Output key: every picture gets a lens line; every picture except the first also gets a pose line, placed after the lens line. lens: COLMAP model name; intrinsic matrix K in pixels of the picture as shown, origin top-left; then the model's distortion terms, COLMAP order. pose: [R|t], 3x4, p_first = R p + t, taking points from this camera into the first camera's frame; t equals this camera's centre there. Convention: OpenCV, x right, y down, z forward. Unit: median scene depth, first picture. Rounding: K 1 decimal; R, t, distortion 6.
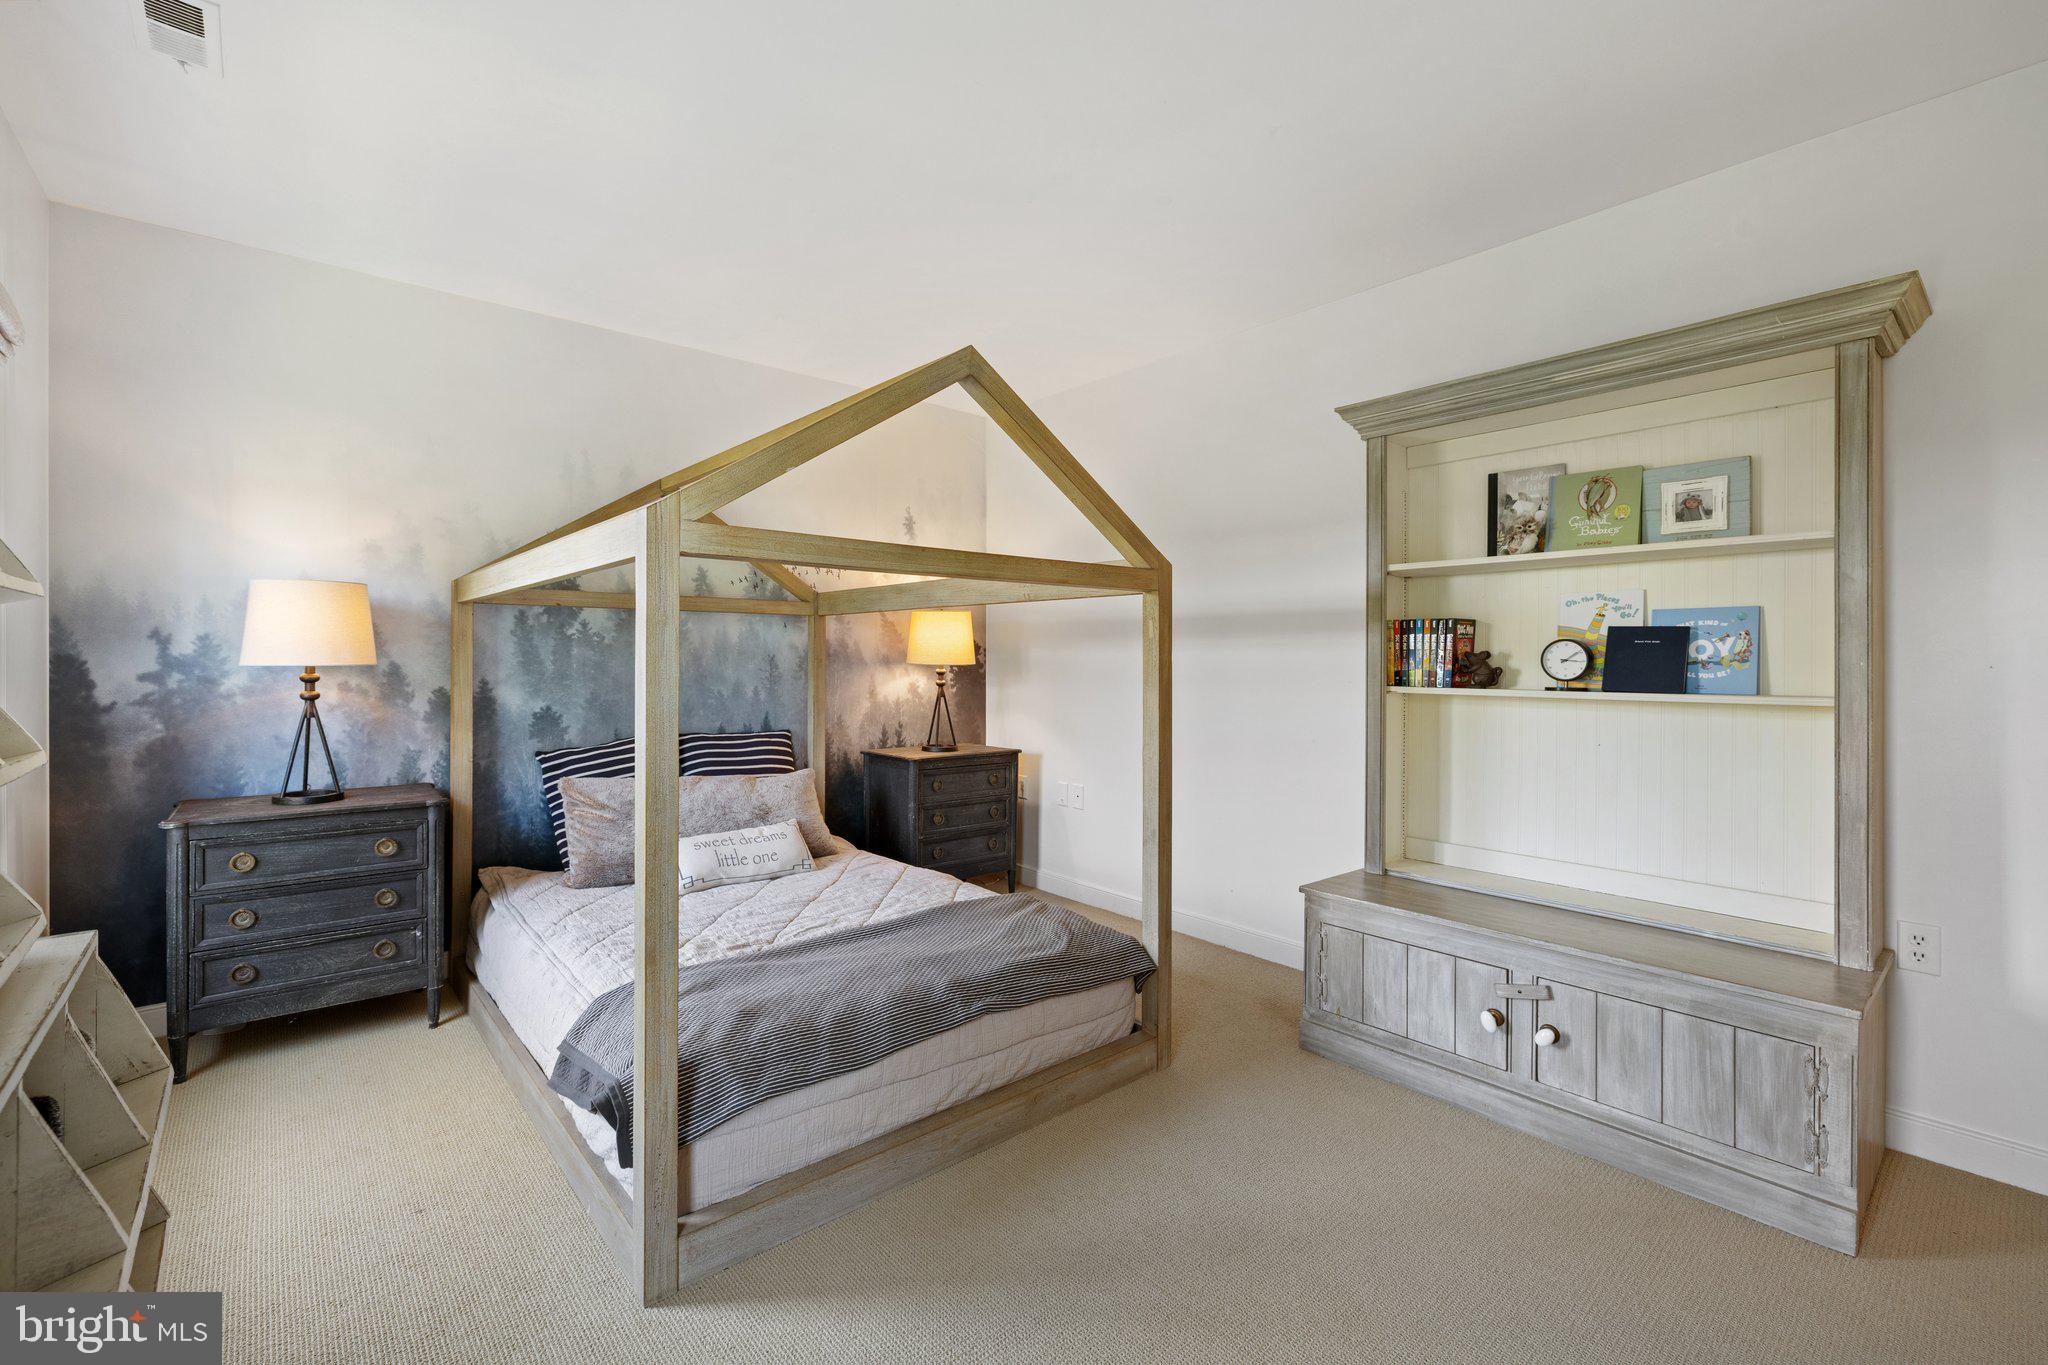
lens RADIAL K [[853.0, 0, 1000.1], [0, 853.0, 654.4], [0, 0, 1]] dist [0.000607, 0.000273]
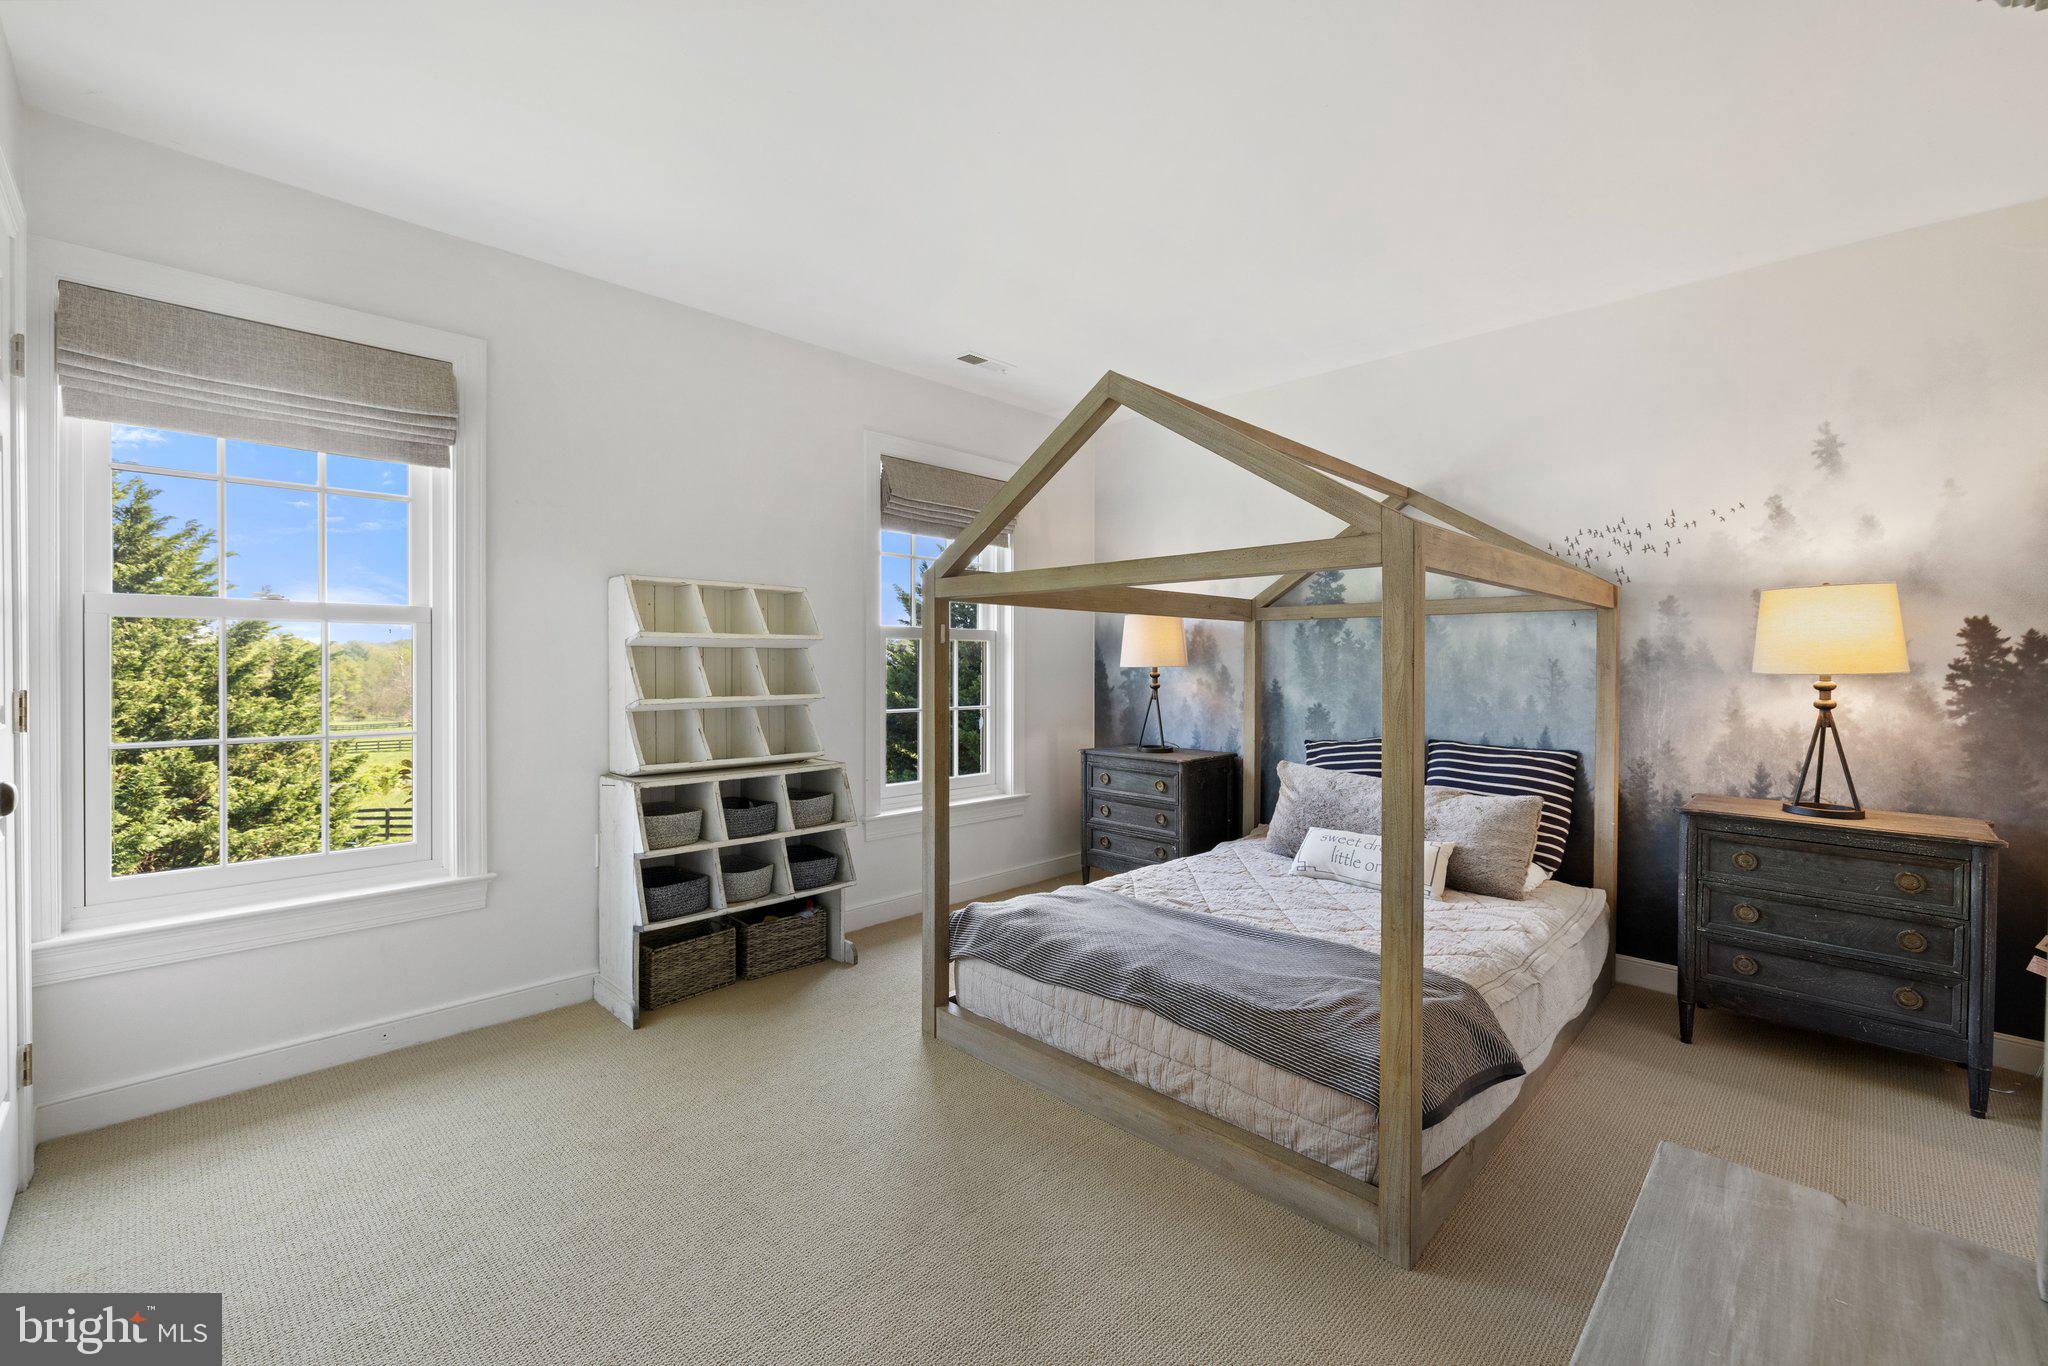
lens RADIAL K [[853.0, 0, 1023.3], [0, 853.0, 674.8], [0, 0, 1]] dist [0.000607, 0.000273]
pose [[0.106285, 0.014052, -0.994236, 0.537357], [0.002190, 0.999894, 0.014366, 0.002569], [0.994333, -0.003704, 0.106243, 0.408577]]
